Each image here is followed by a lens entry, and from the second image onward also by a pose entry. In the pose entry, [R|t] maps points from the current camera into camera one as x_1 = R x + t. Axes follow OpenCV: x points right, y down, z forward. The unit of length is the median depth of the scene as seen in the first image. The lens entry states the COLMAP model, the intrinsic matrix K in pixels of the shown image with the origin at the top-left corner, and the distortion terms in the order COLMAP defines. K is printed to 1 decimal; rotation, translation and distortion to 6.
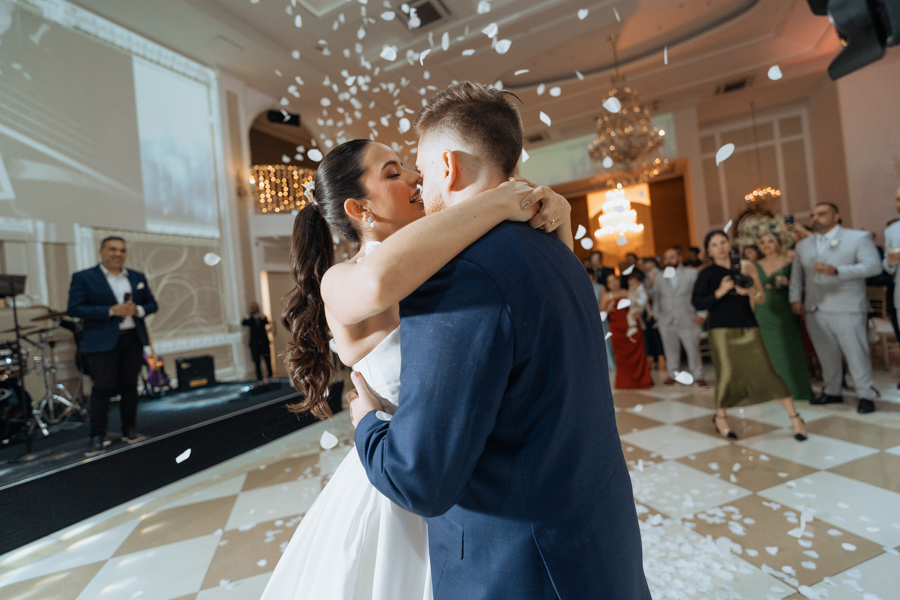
lens RADIAL K [[395.9, 0, 450.0], [0, 395.9, 300.0], [0, 0, 1]] dist [-0.000542, 0.000800]
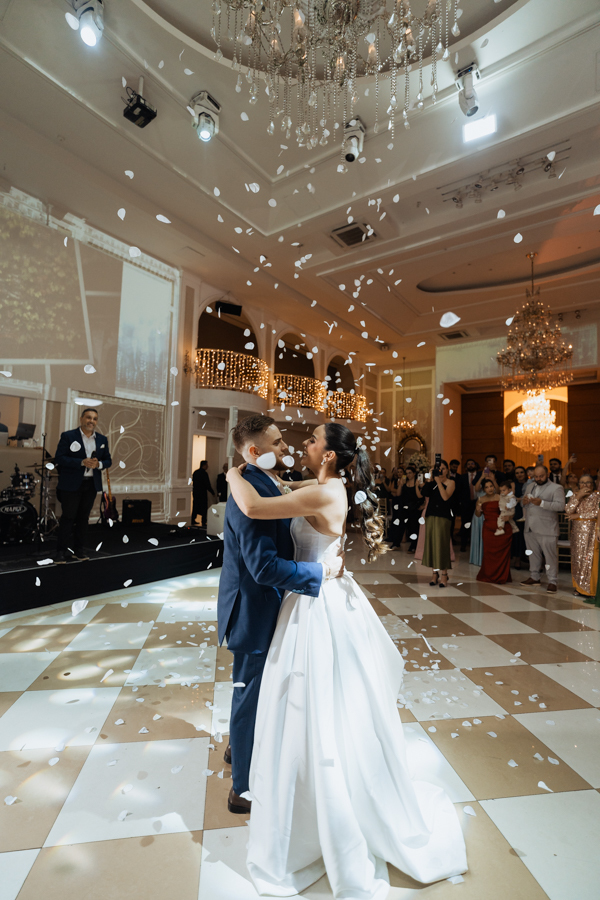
lens RADIAL K [[428.3, 0, 300.0], [0, 428.3, 450.0], [0, 0, 1]] dist [0.000926, -0.000118]
pose [[0.976894, 0.114314, -0.180582, 0.076857], [-0.121447, 0.992177, -0.028912, -0.033587], [0.175864, 0.050175, 0.983135, -0.223141]]
